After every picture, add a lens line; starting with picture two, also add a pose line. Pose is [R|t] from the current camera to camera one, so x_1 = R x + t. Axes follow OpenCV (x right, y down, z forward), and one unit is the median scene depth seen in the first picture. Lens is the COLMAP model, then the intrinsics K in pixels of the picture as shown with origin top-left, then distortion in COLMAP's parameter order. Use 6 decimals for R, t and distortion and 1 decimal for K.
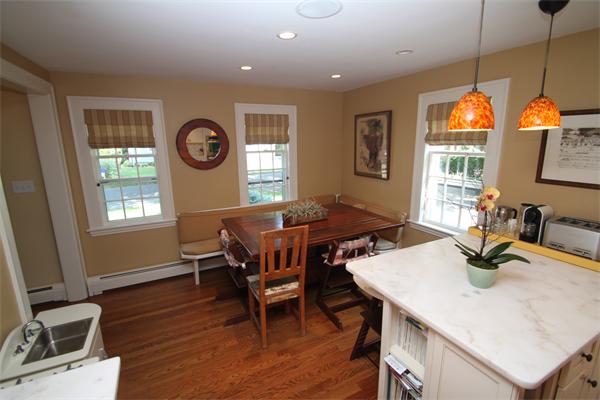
lens RADIAL K [[280.5, 0, 299.5], [0, 280.5, 199.7], [0, 0, 1]] dist [-0.004684, -0.002472]
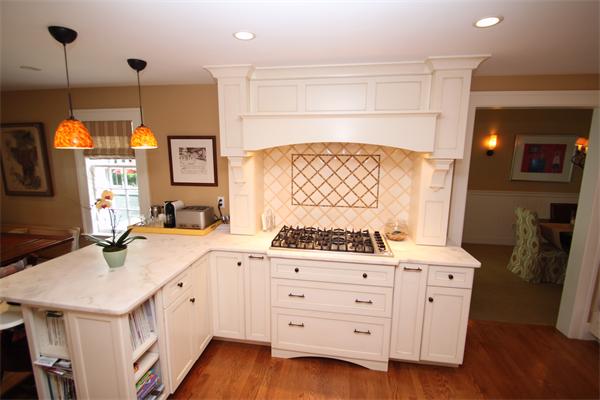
lens RADIAL K [[280.5, 0, 301.0], [0, 280.5, 200.5], [0, 0, 1]] dist [-0.004684, -0.002472]
pose [[0.588756, -0.122741, 0.798937, 0.064612], [0.157127, 0.986928, 0.035831, 0.042264], [-0.792891, 0.104439, 0.600346, -0.226615]]
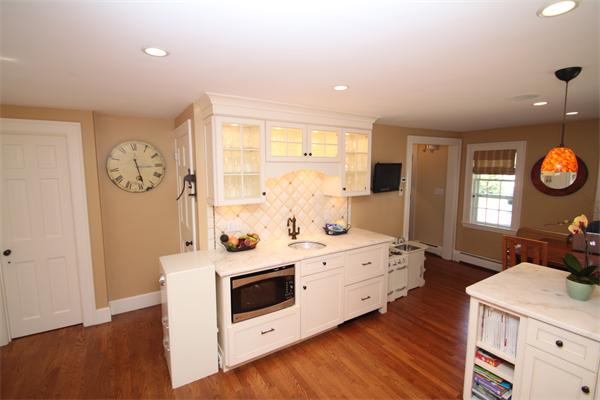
lens RADIAL K [[280.5, 0, 301.8], [0, 280.5, 200.0], [0, 0, 1]] dist [-0.004684, -0.002472]
pose [[0.065518, 0.122158, -0.990346, 2.799012], [-0.221280, 0.969546, 0.104954, 0.060428], [0.973007, 0.212267, 0.090554, -0.364583]]
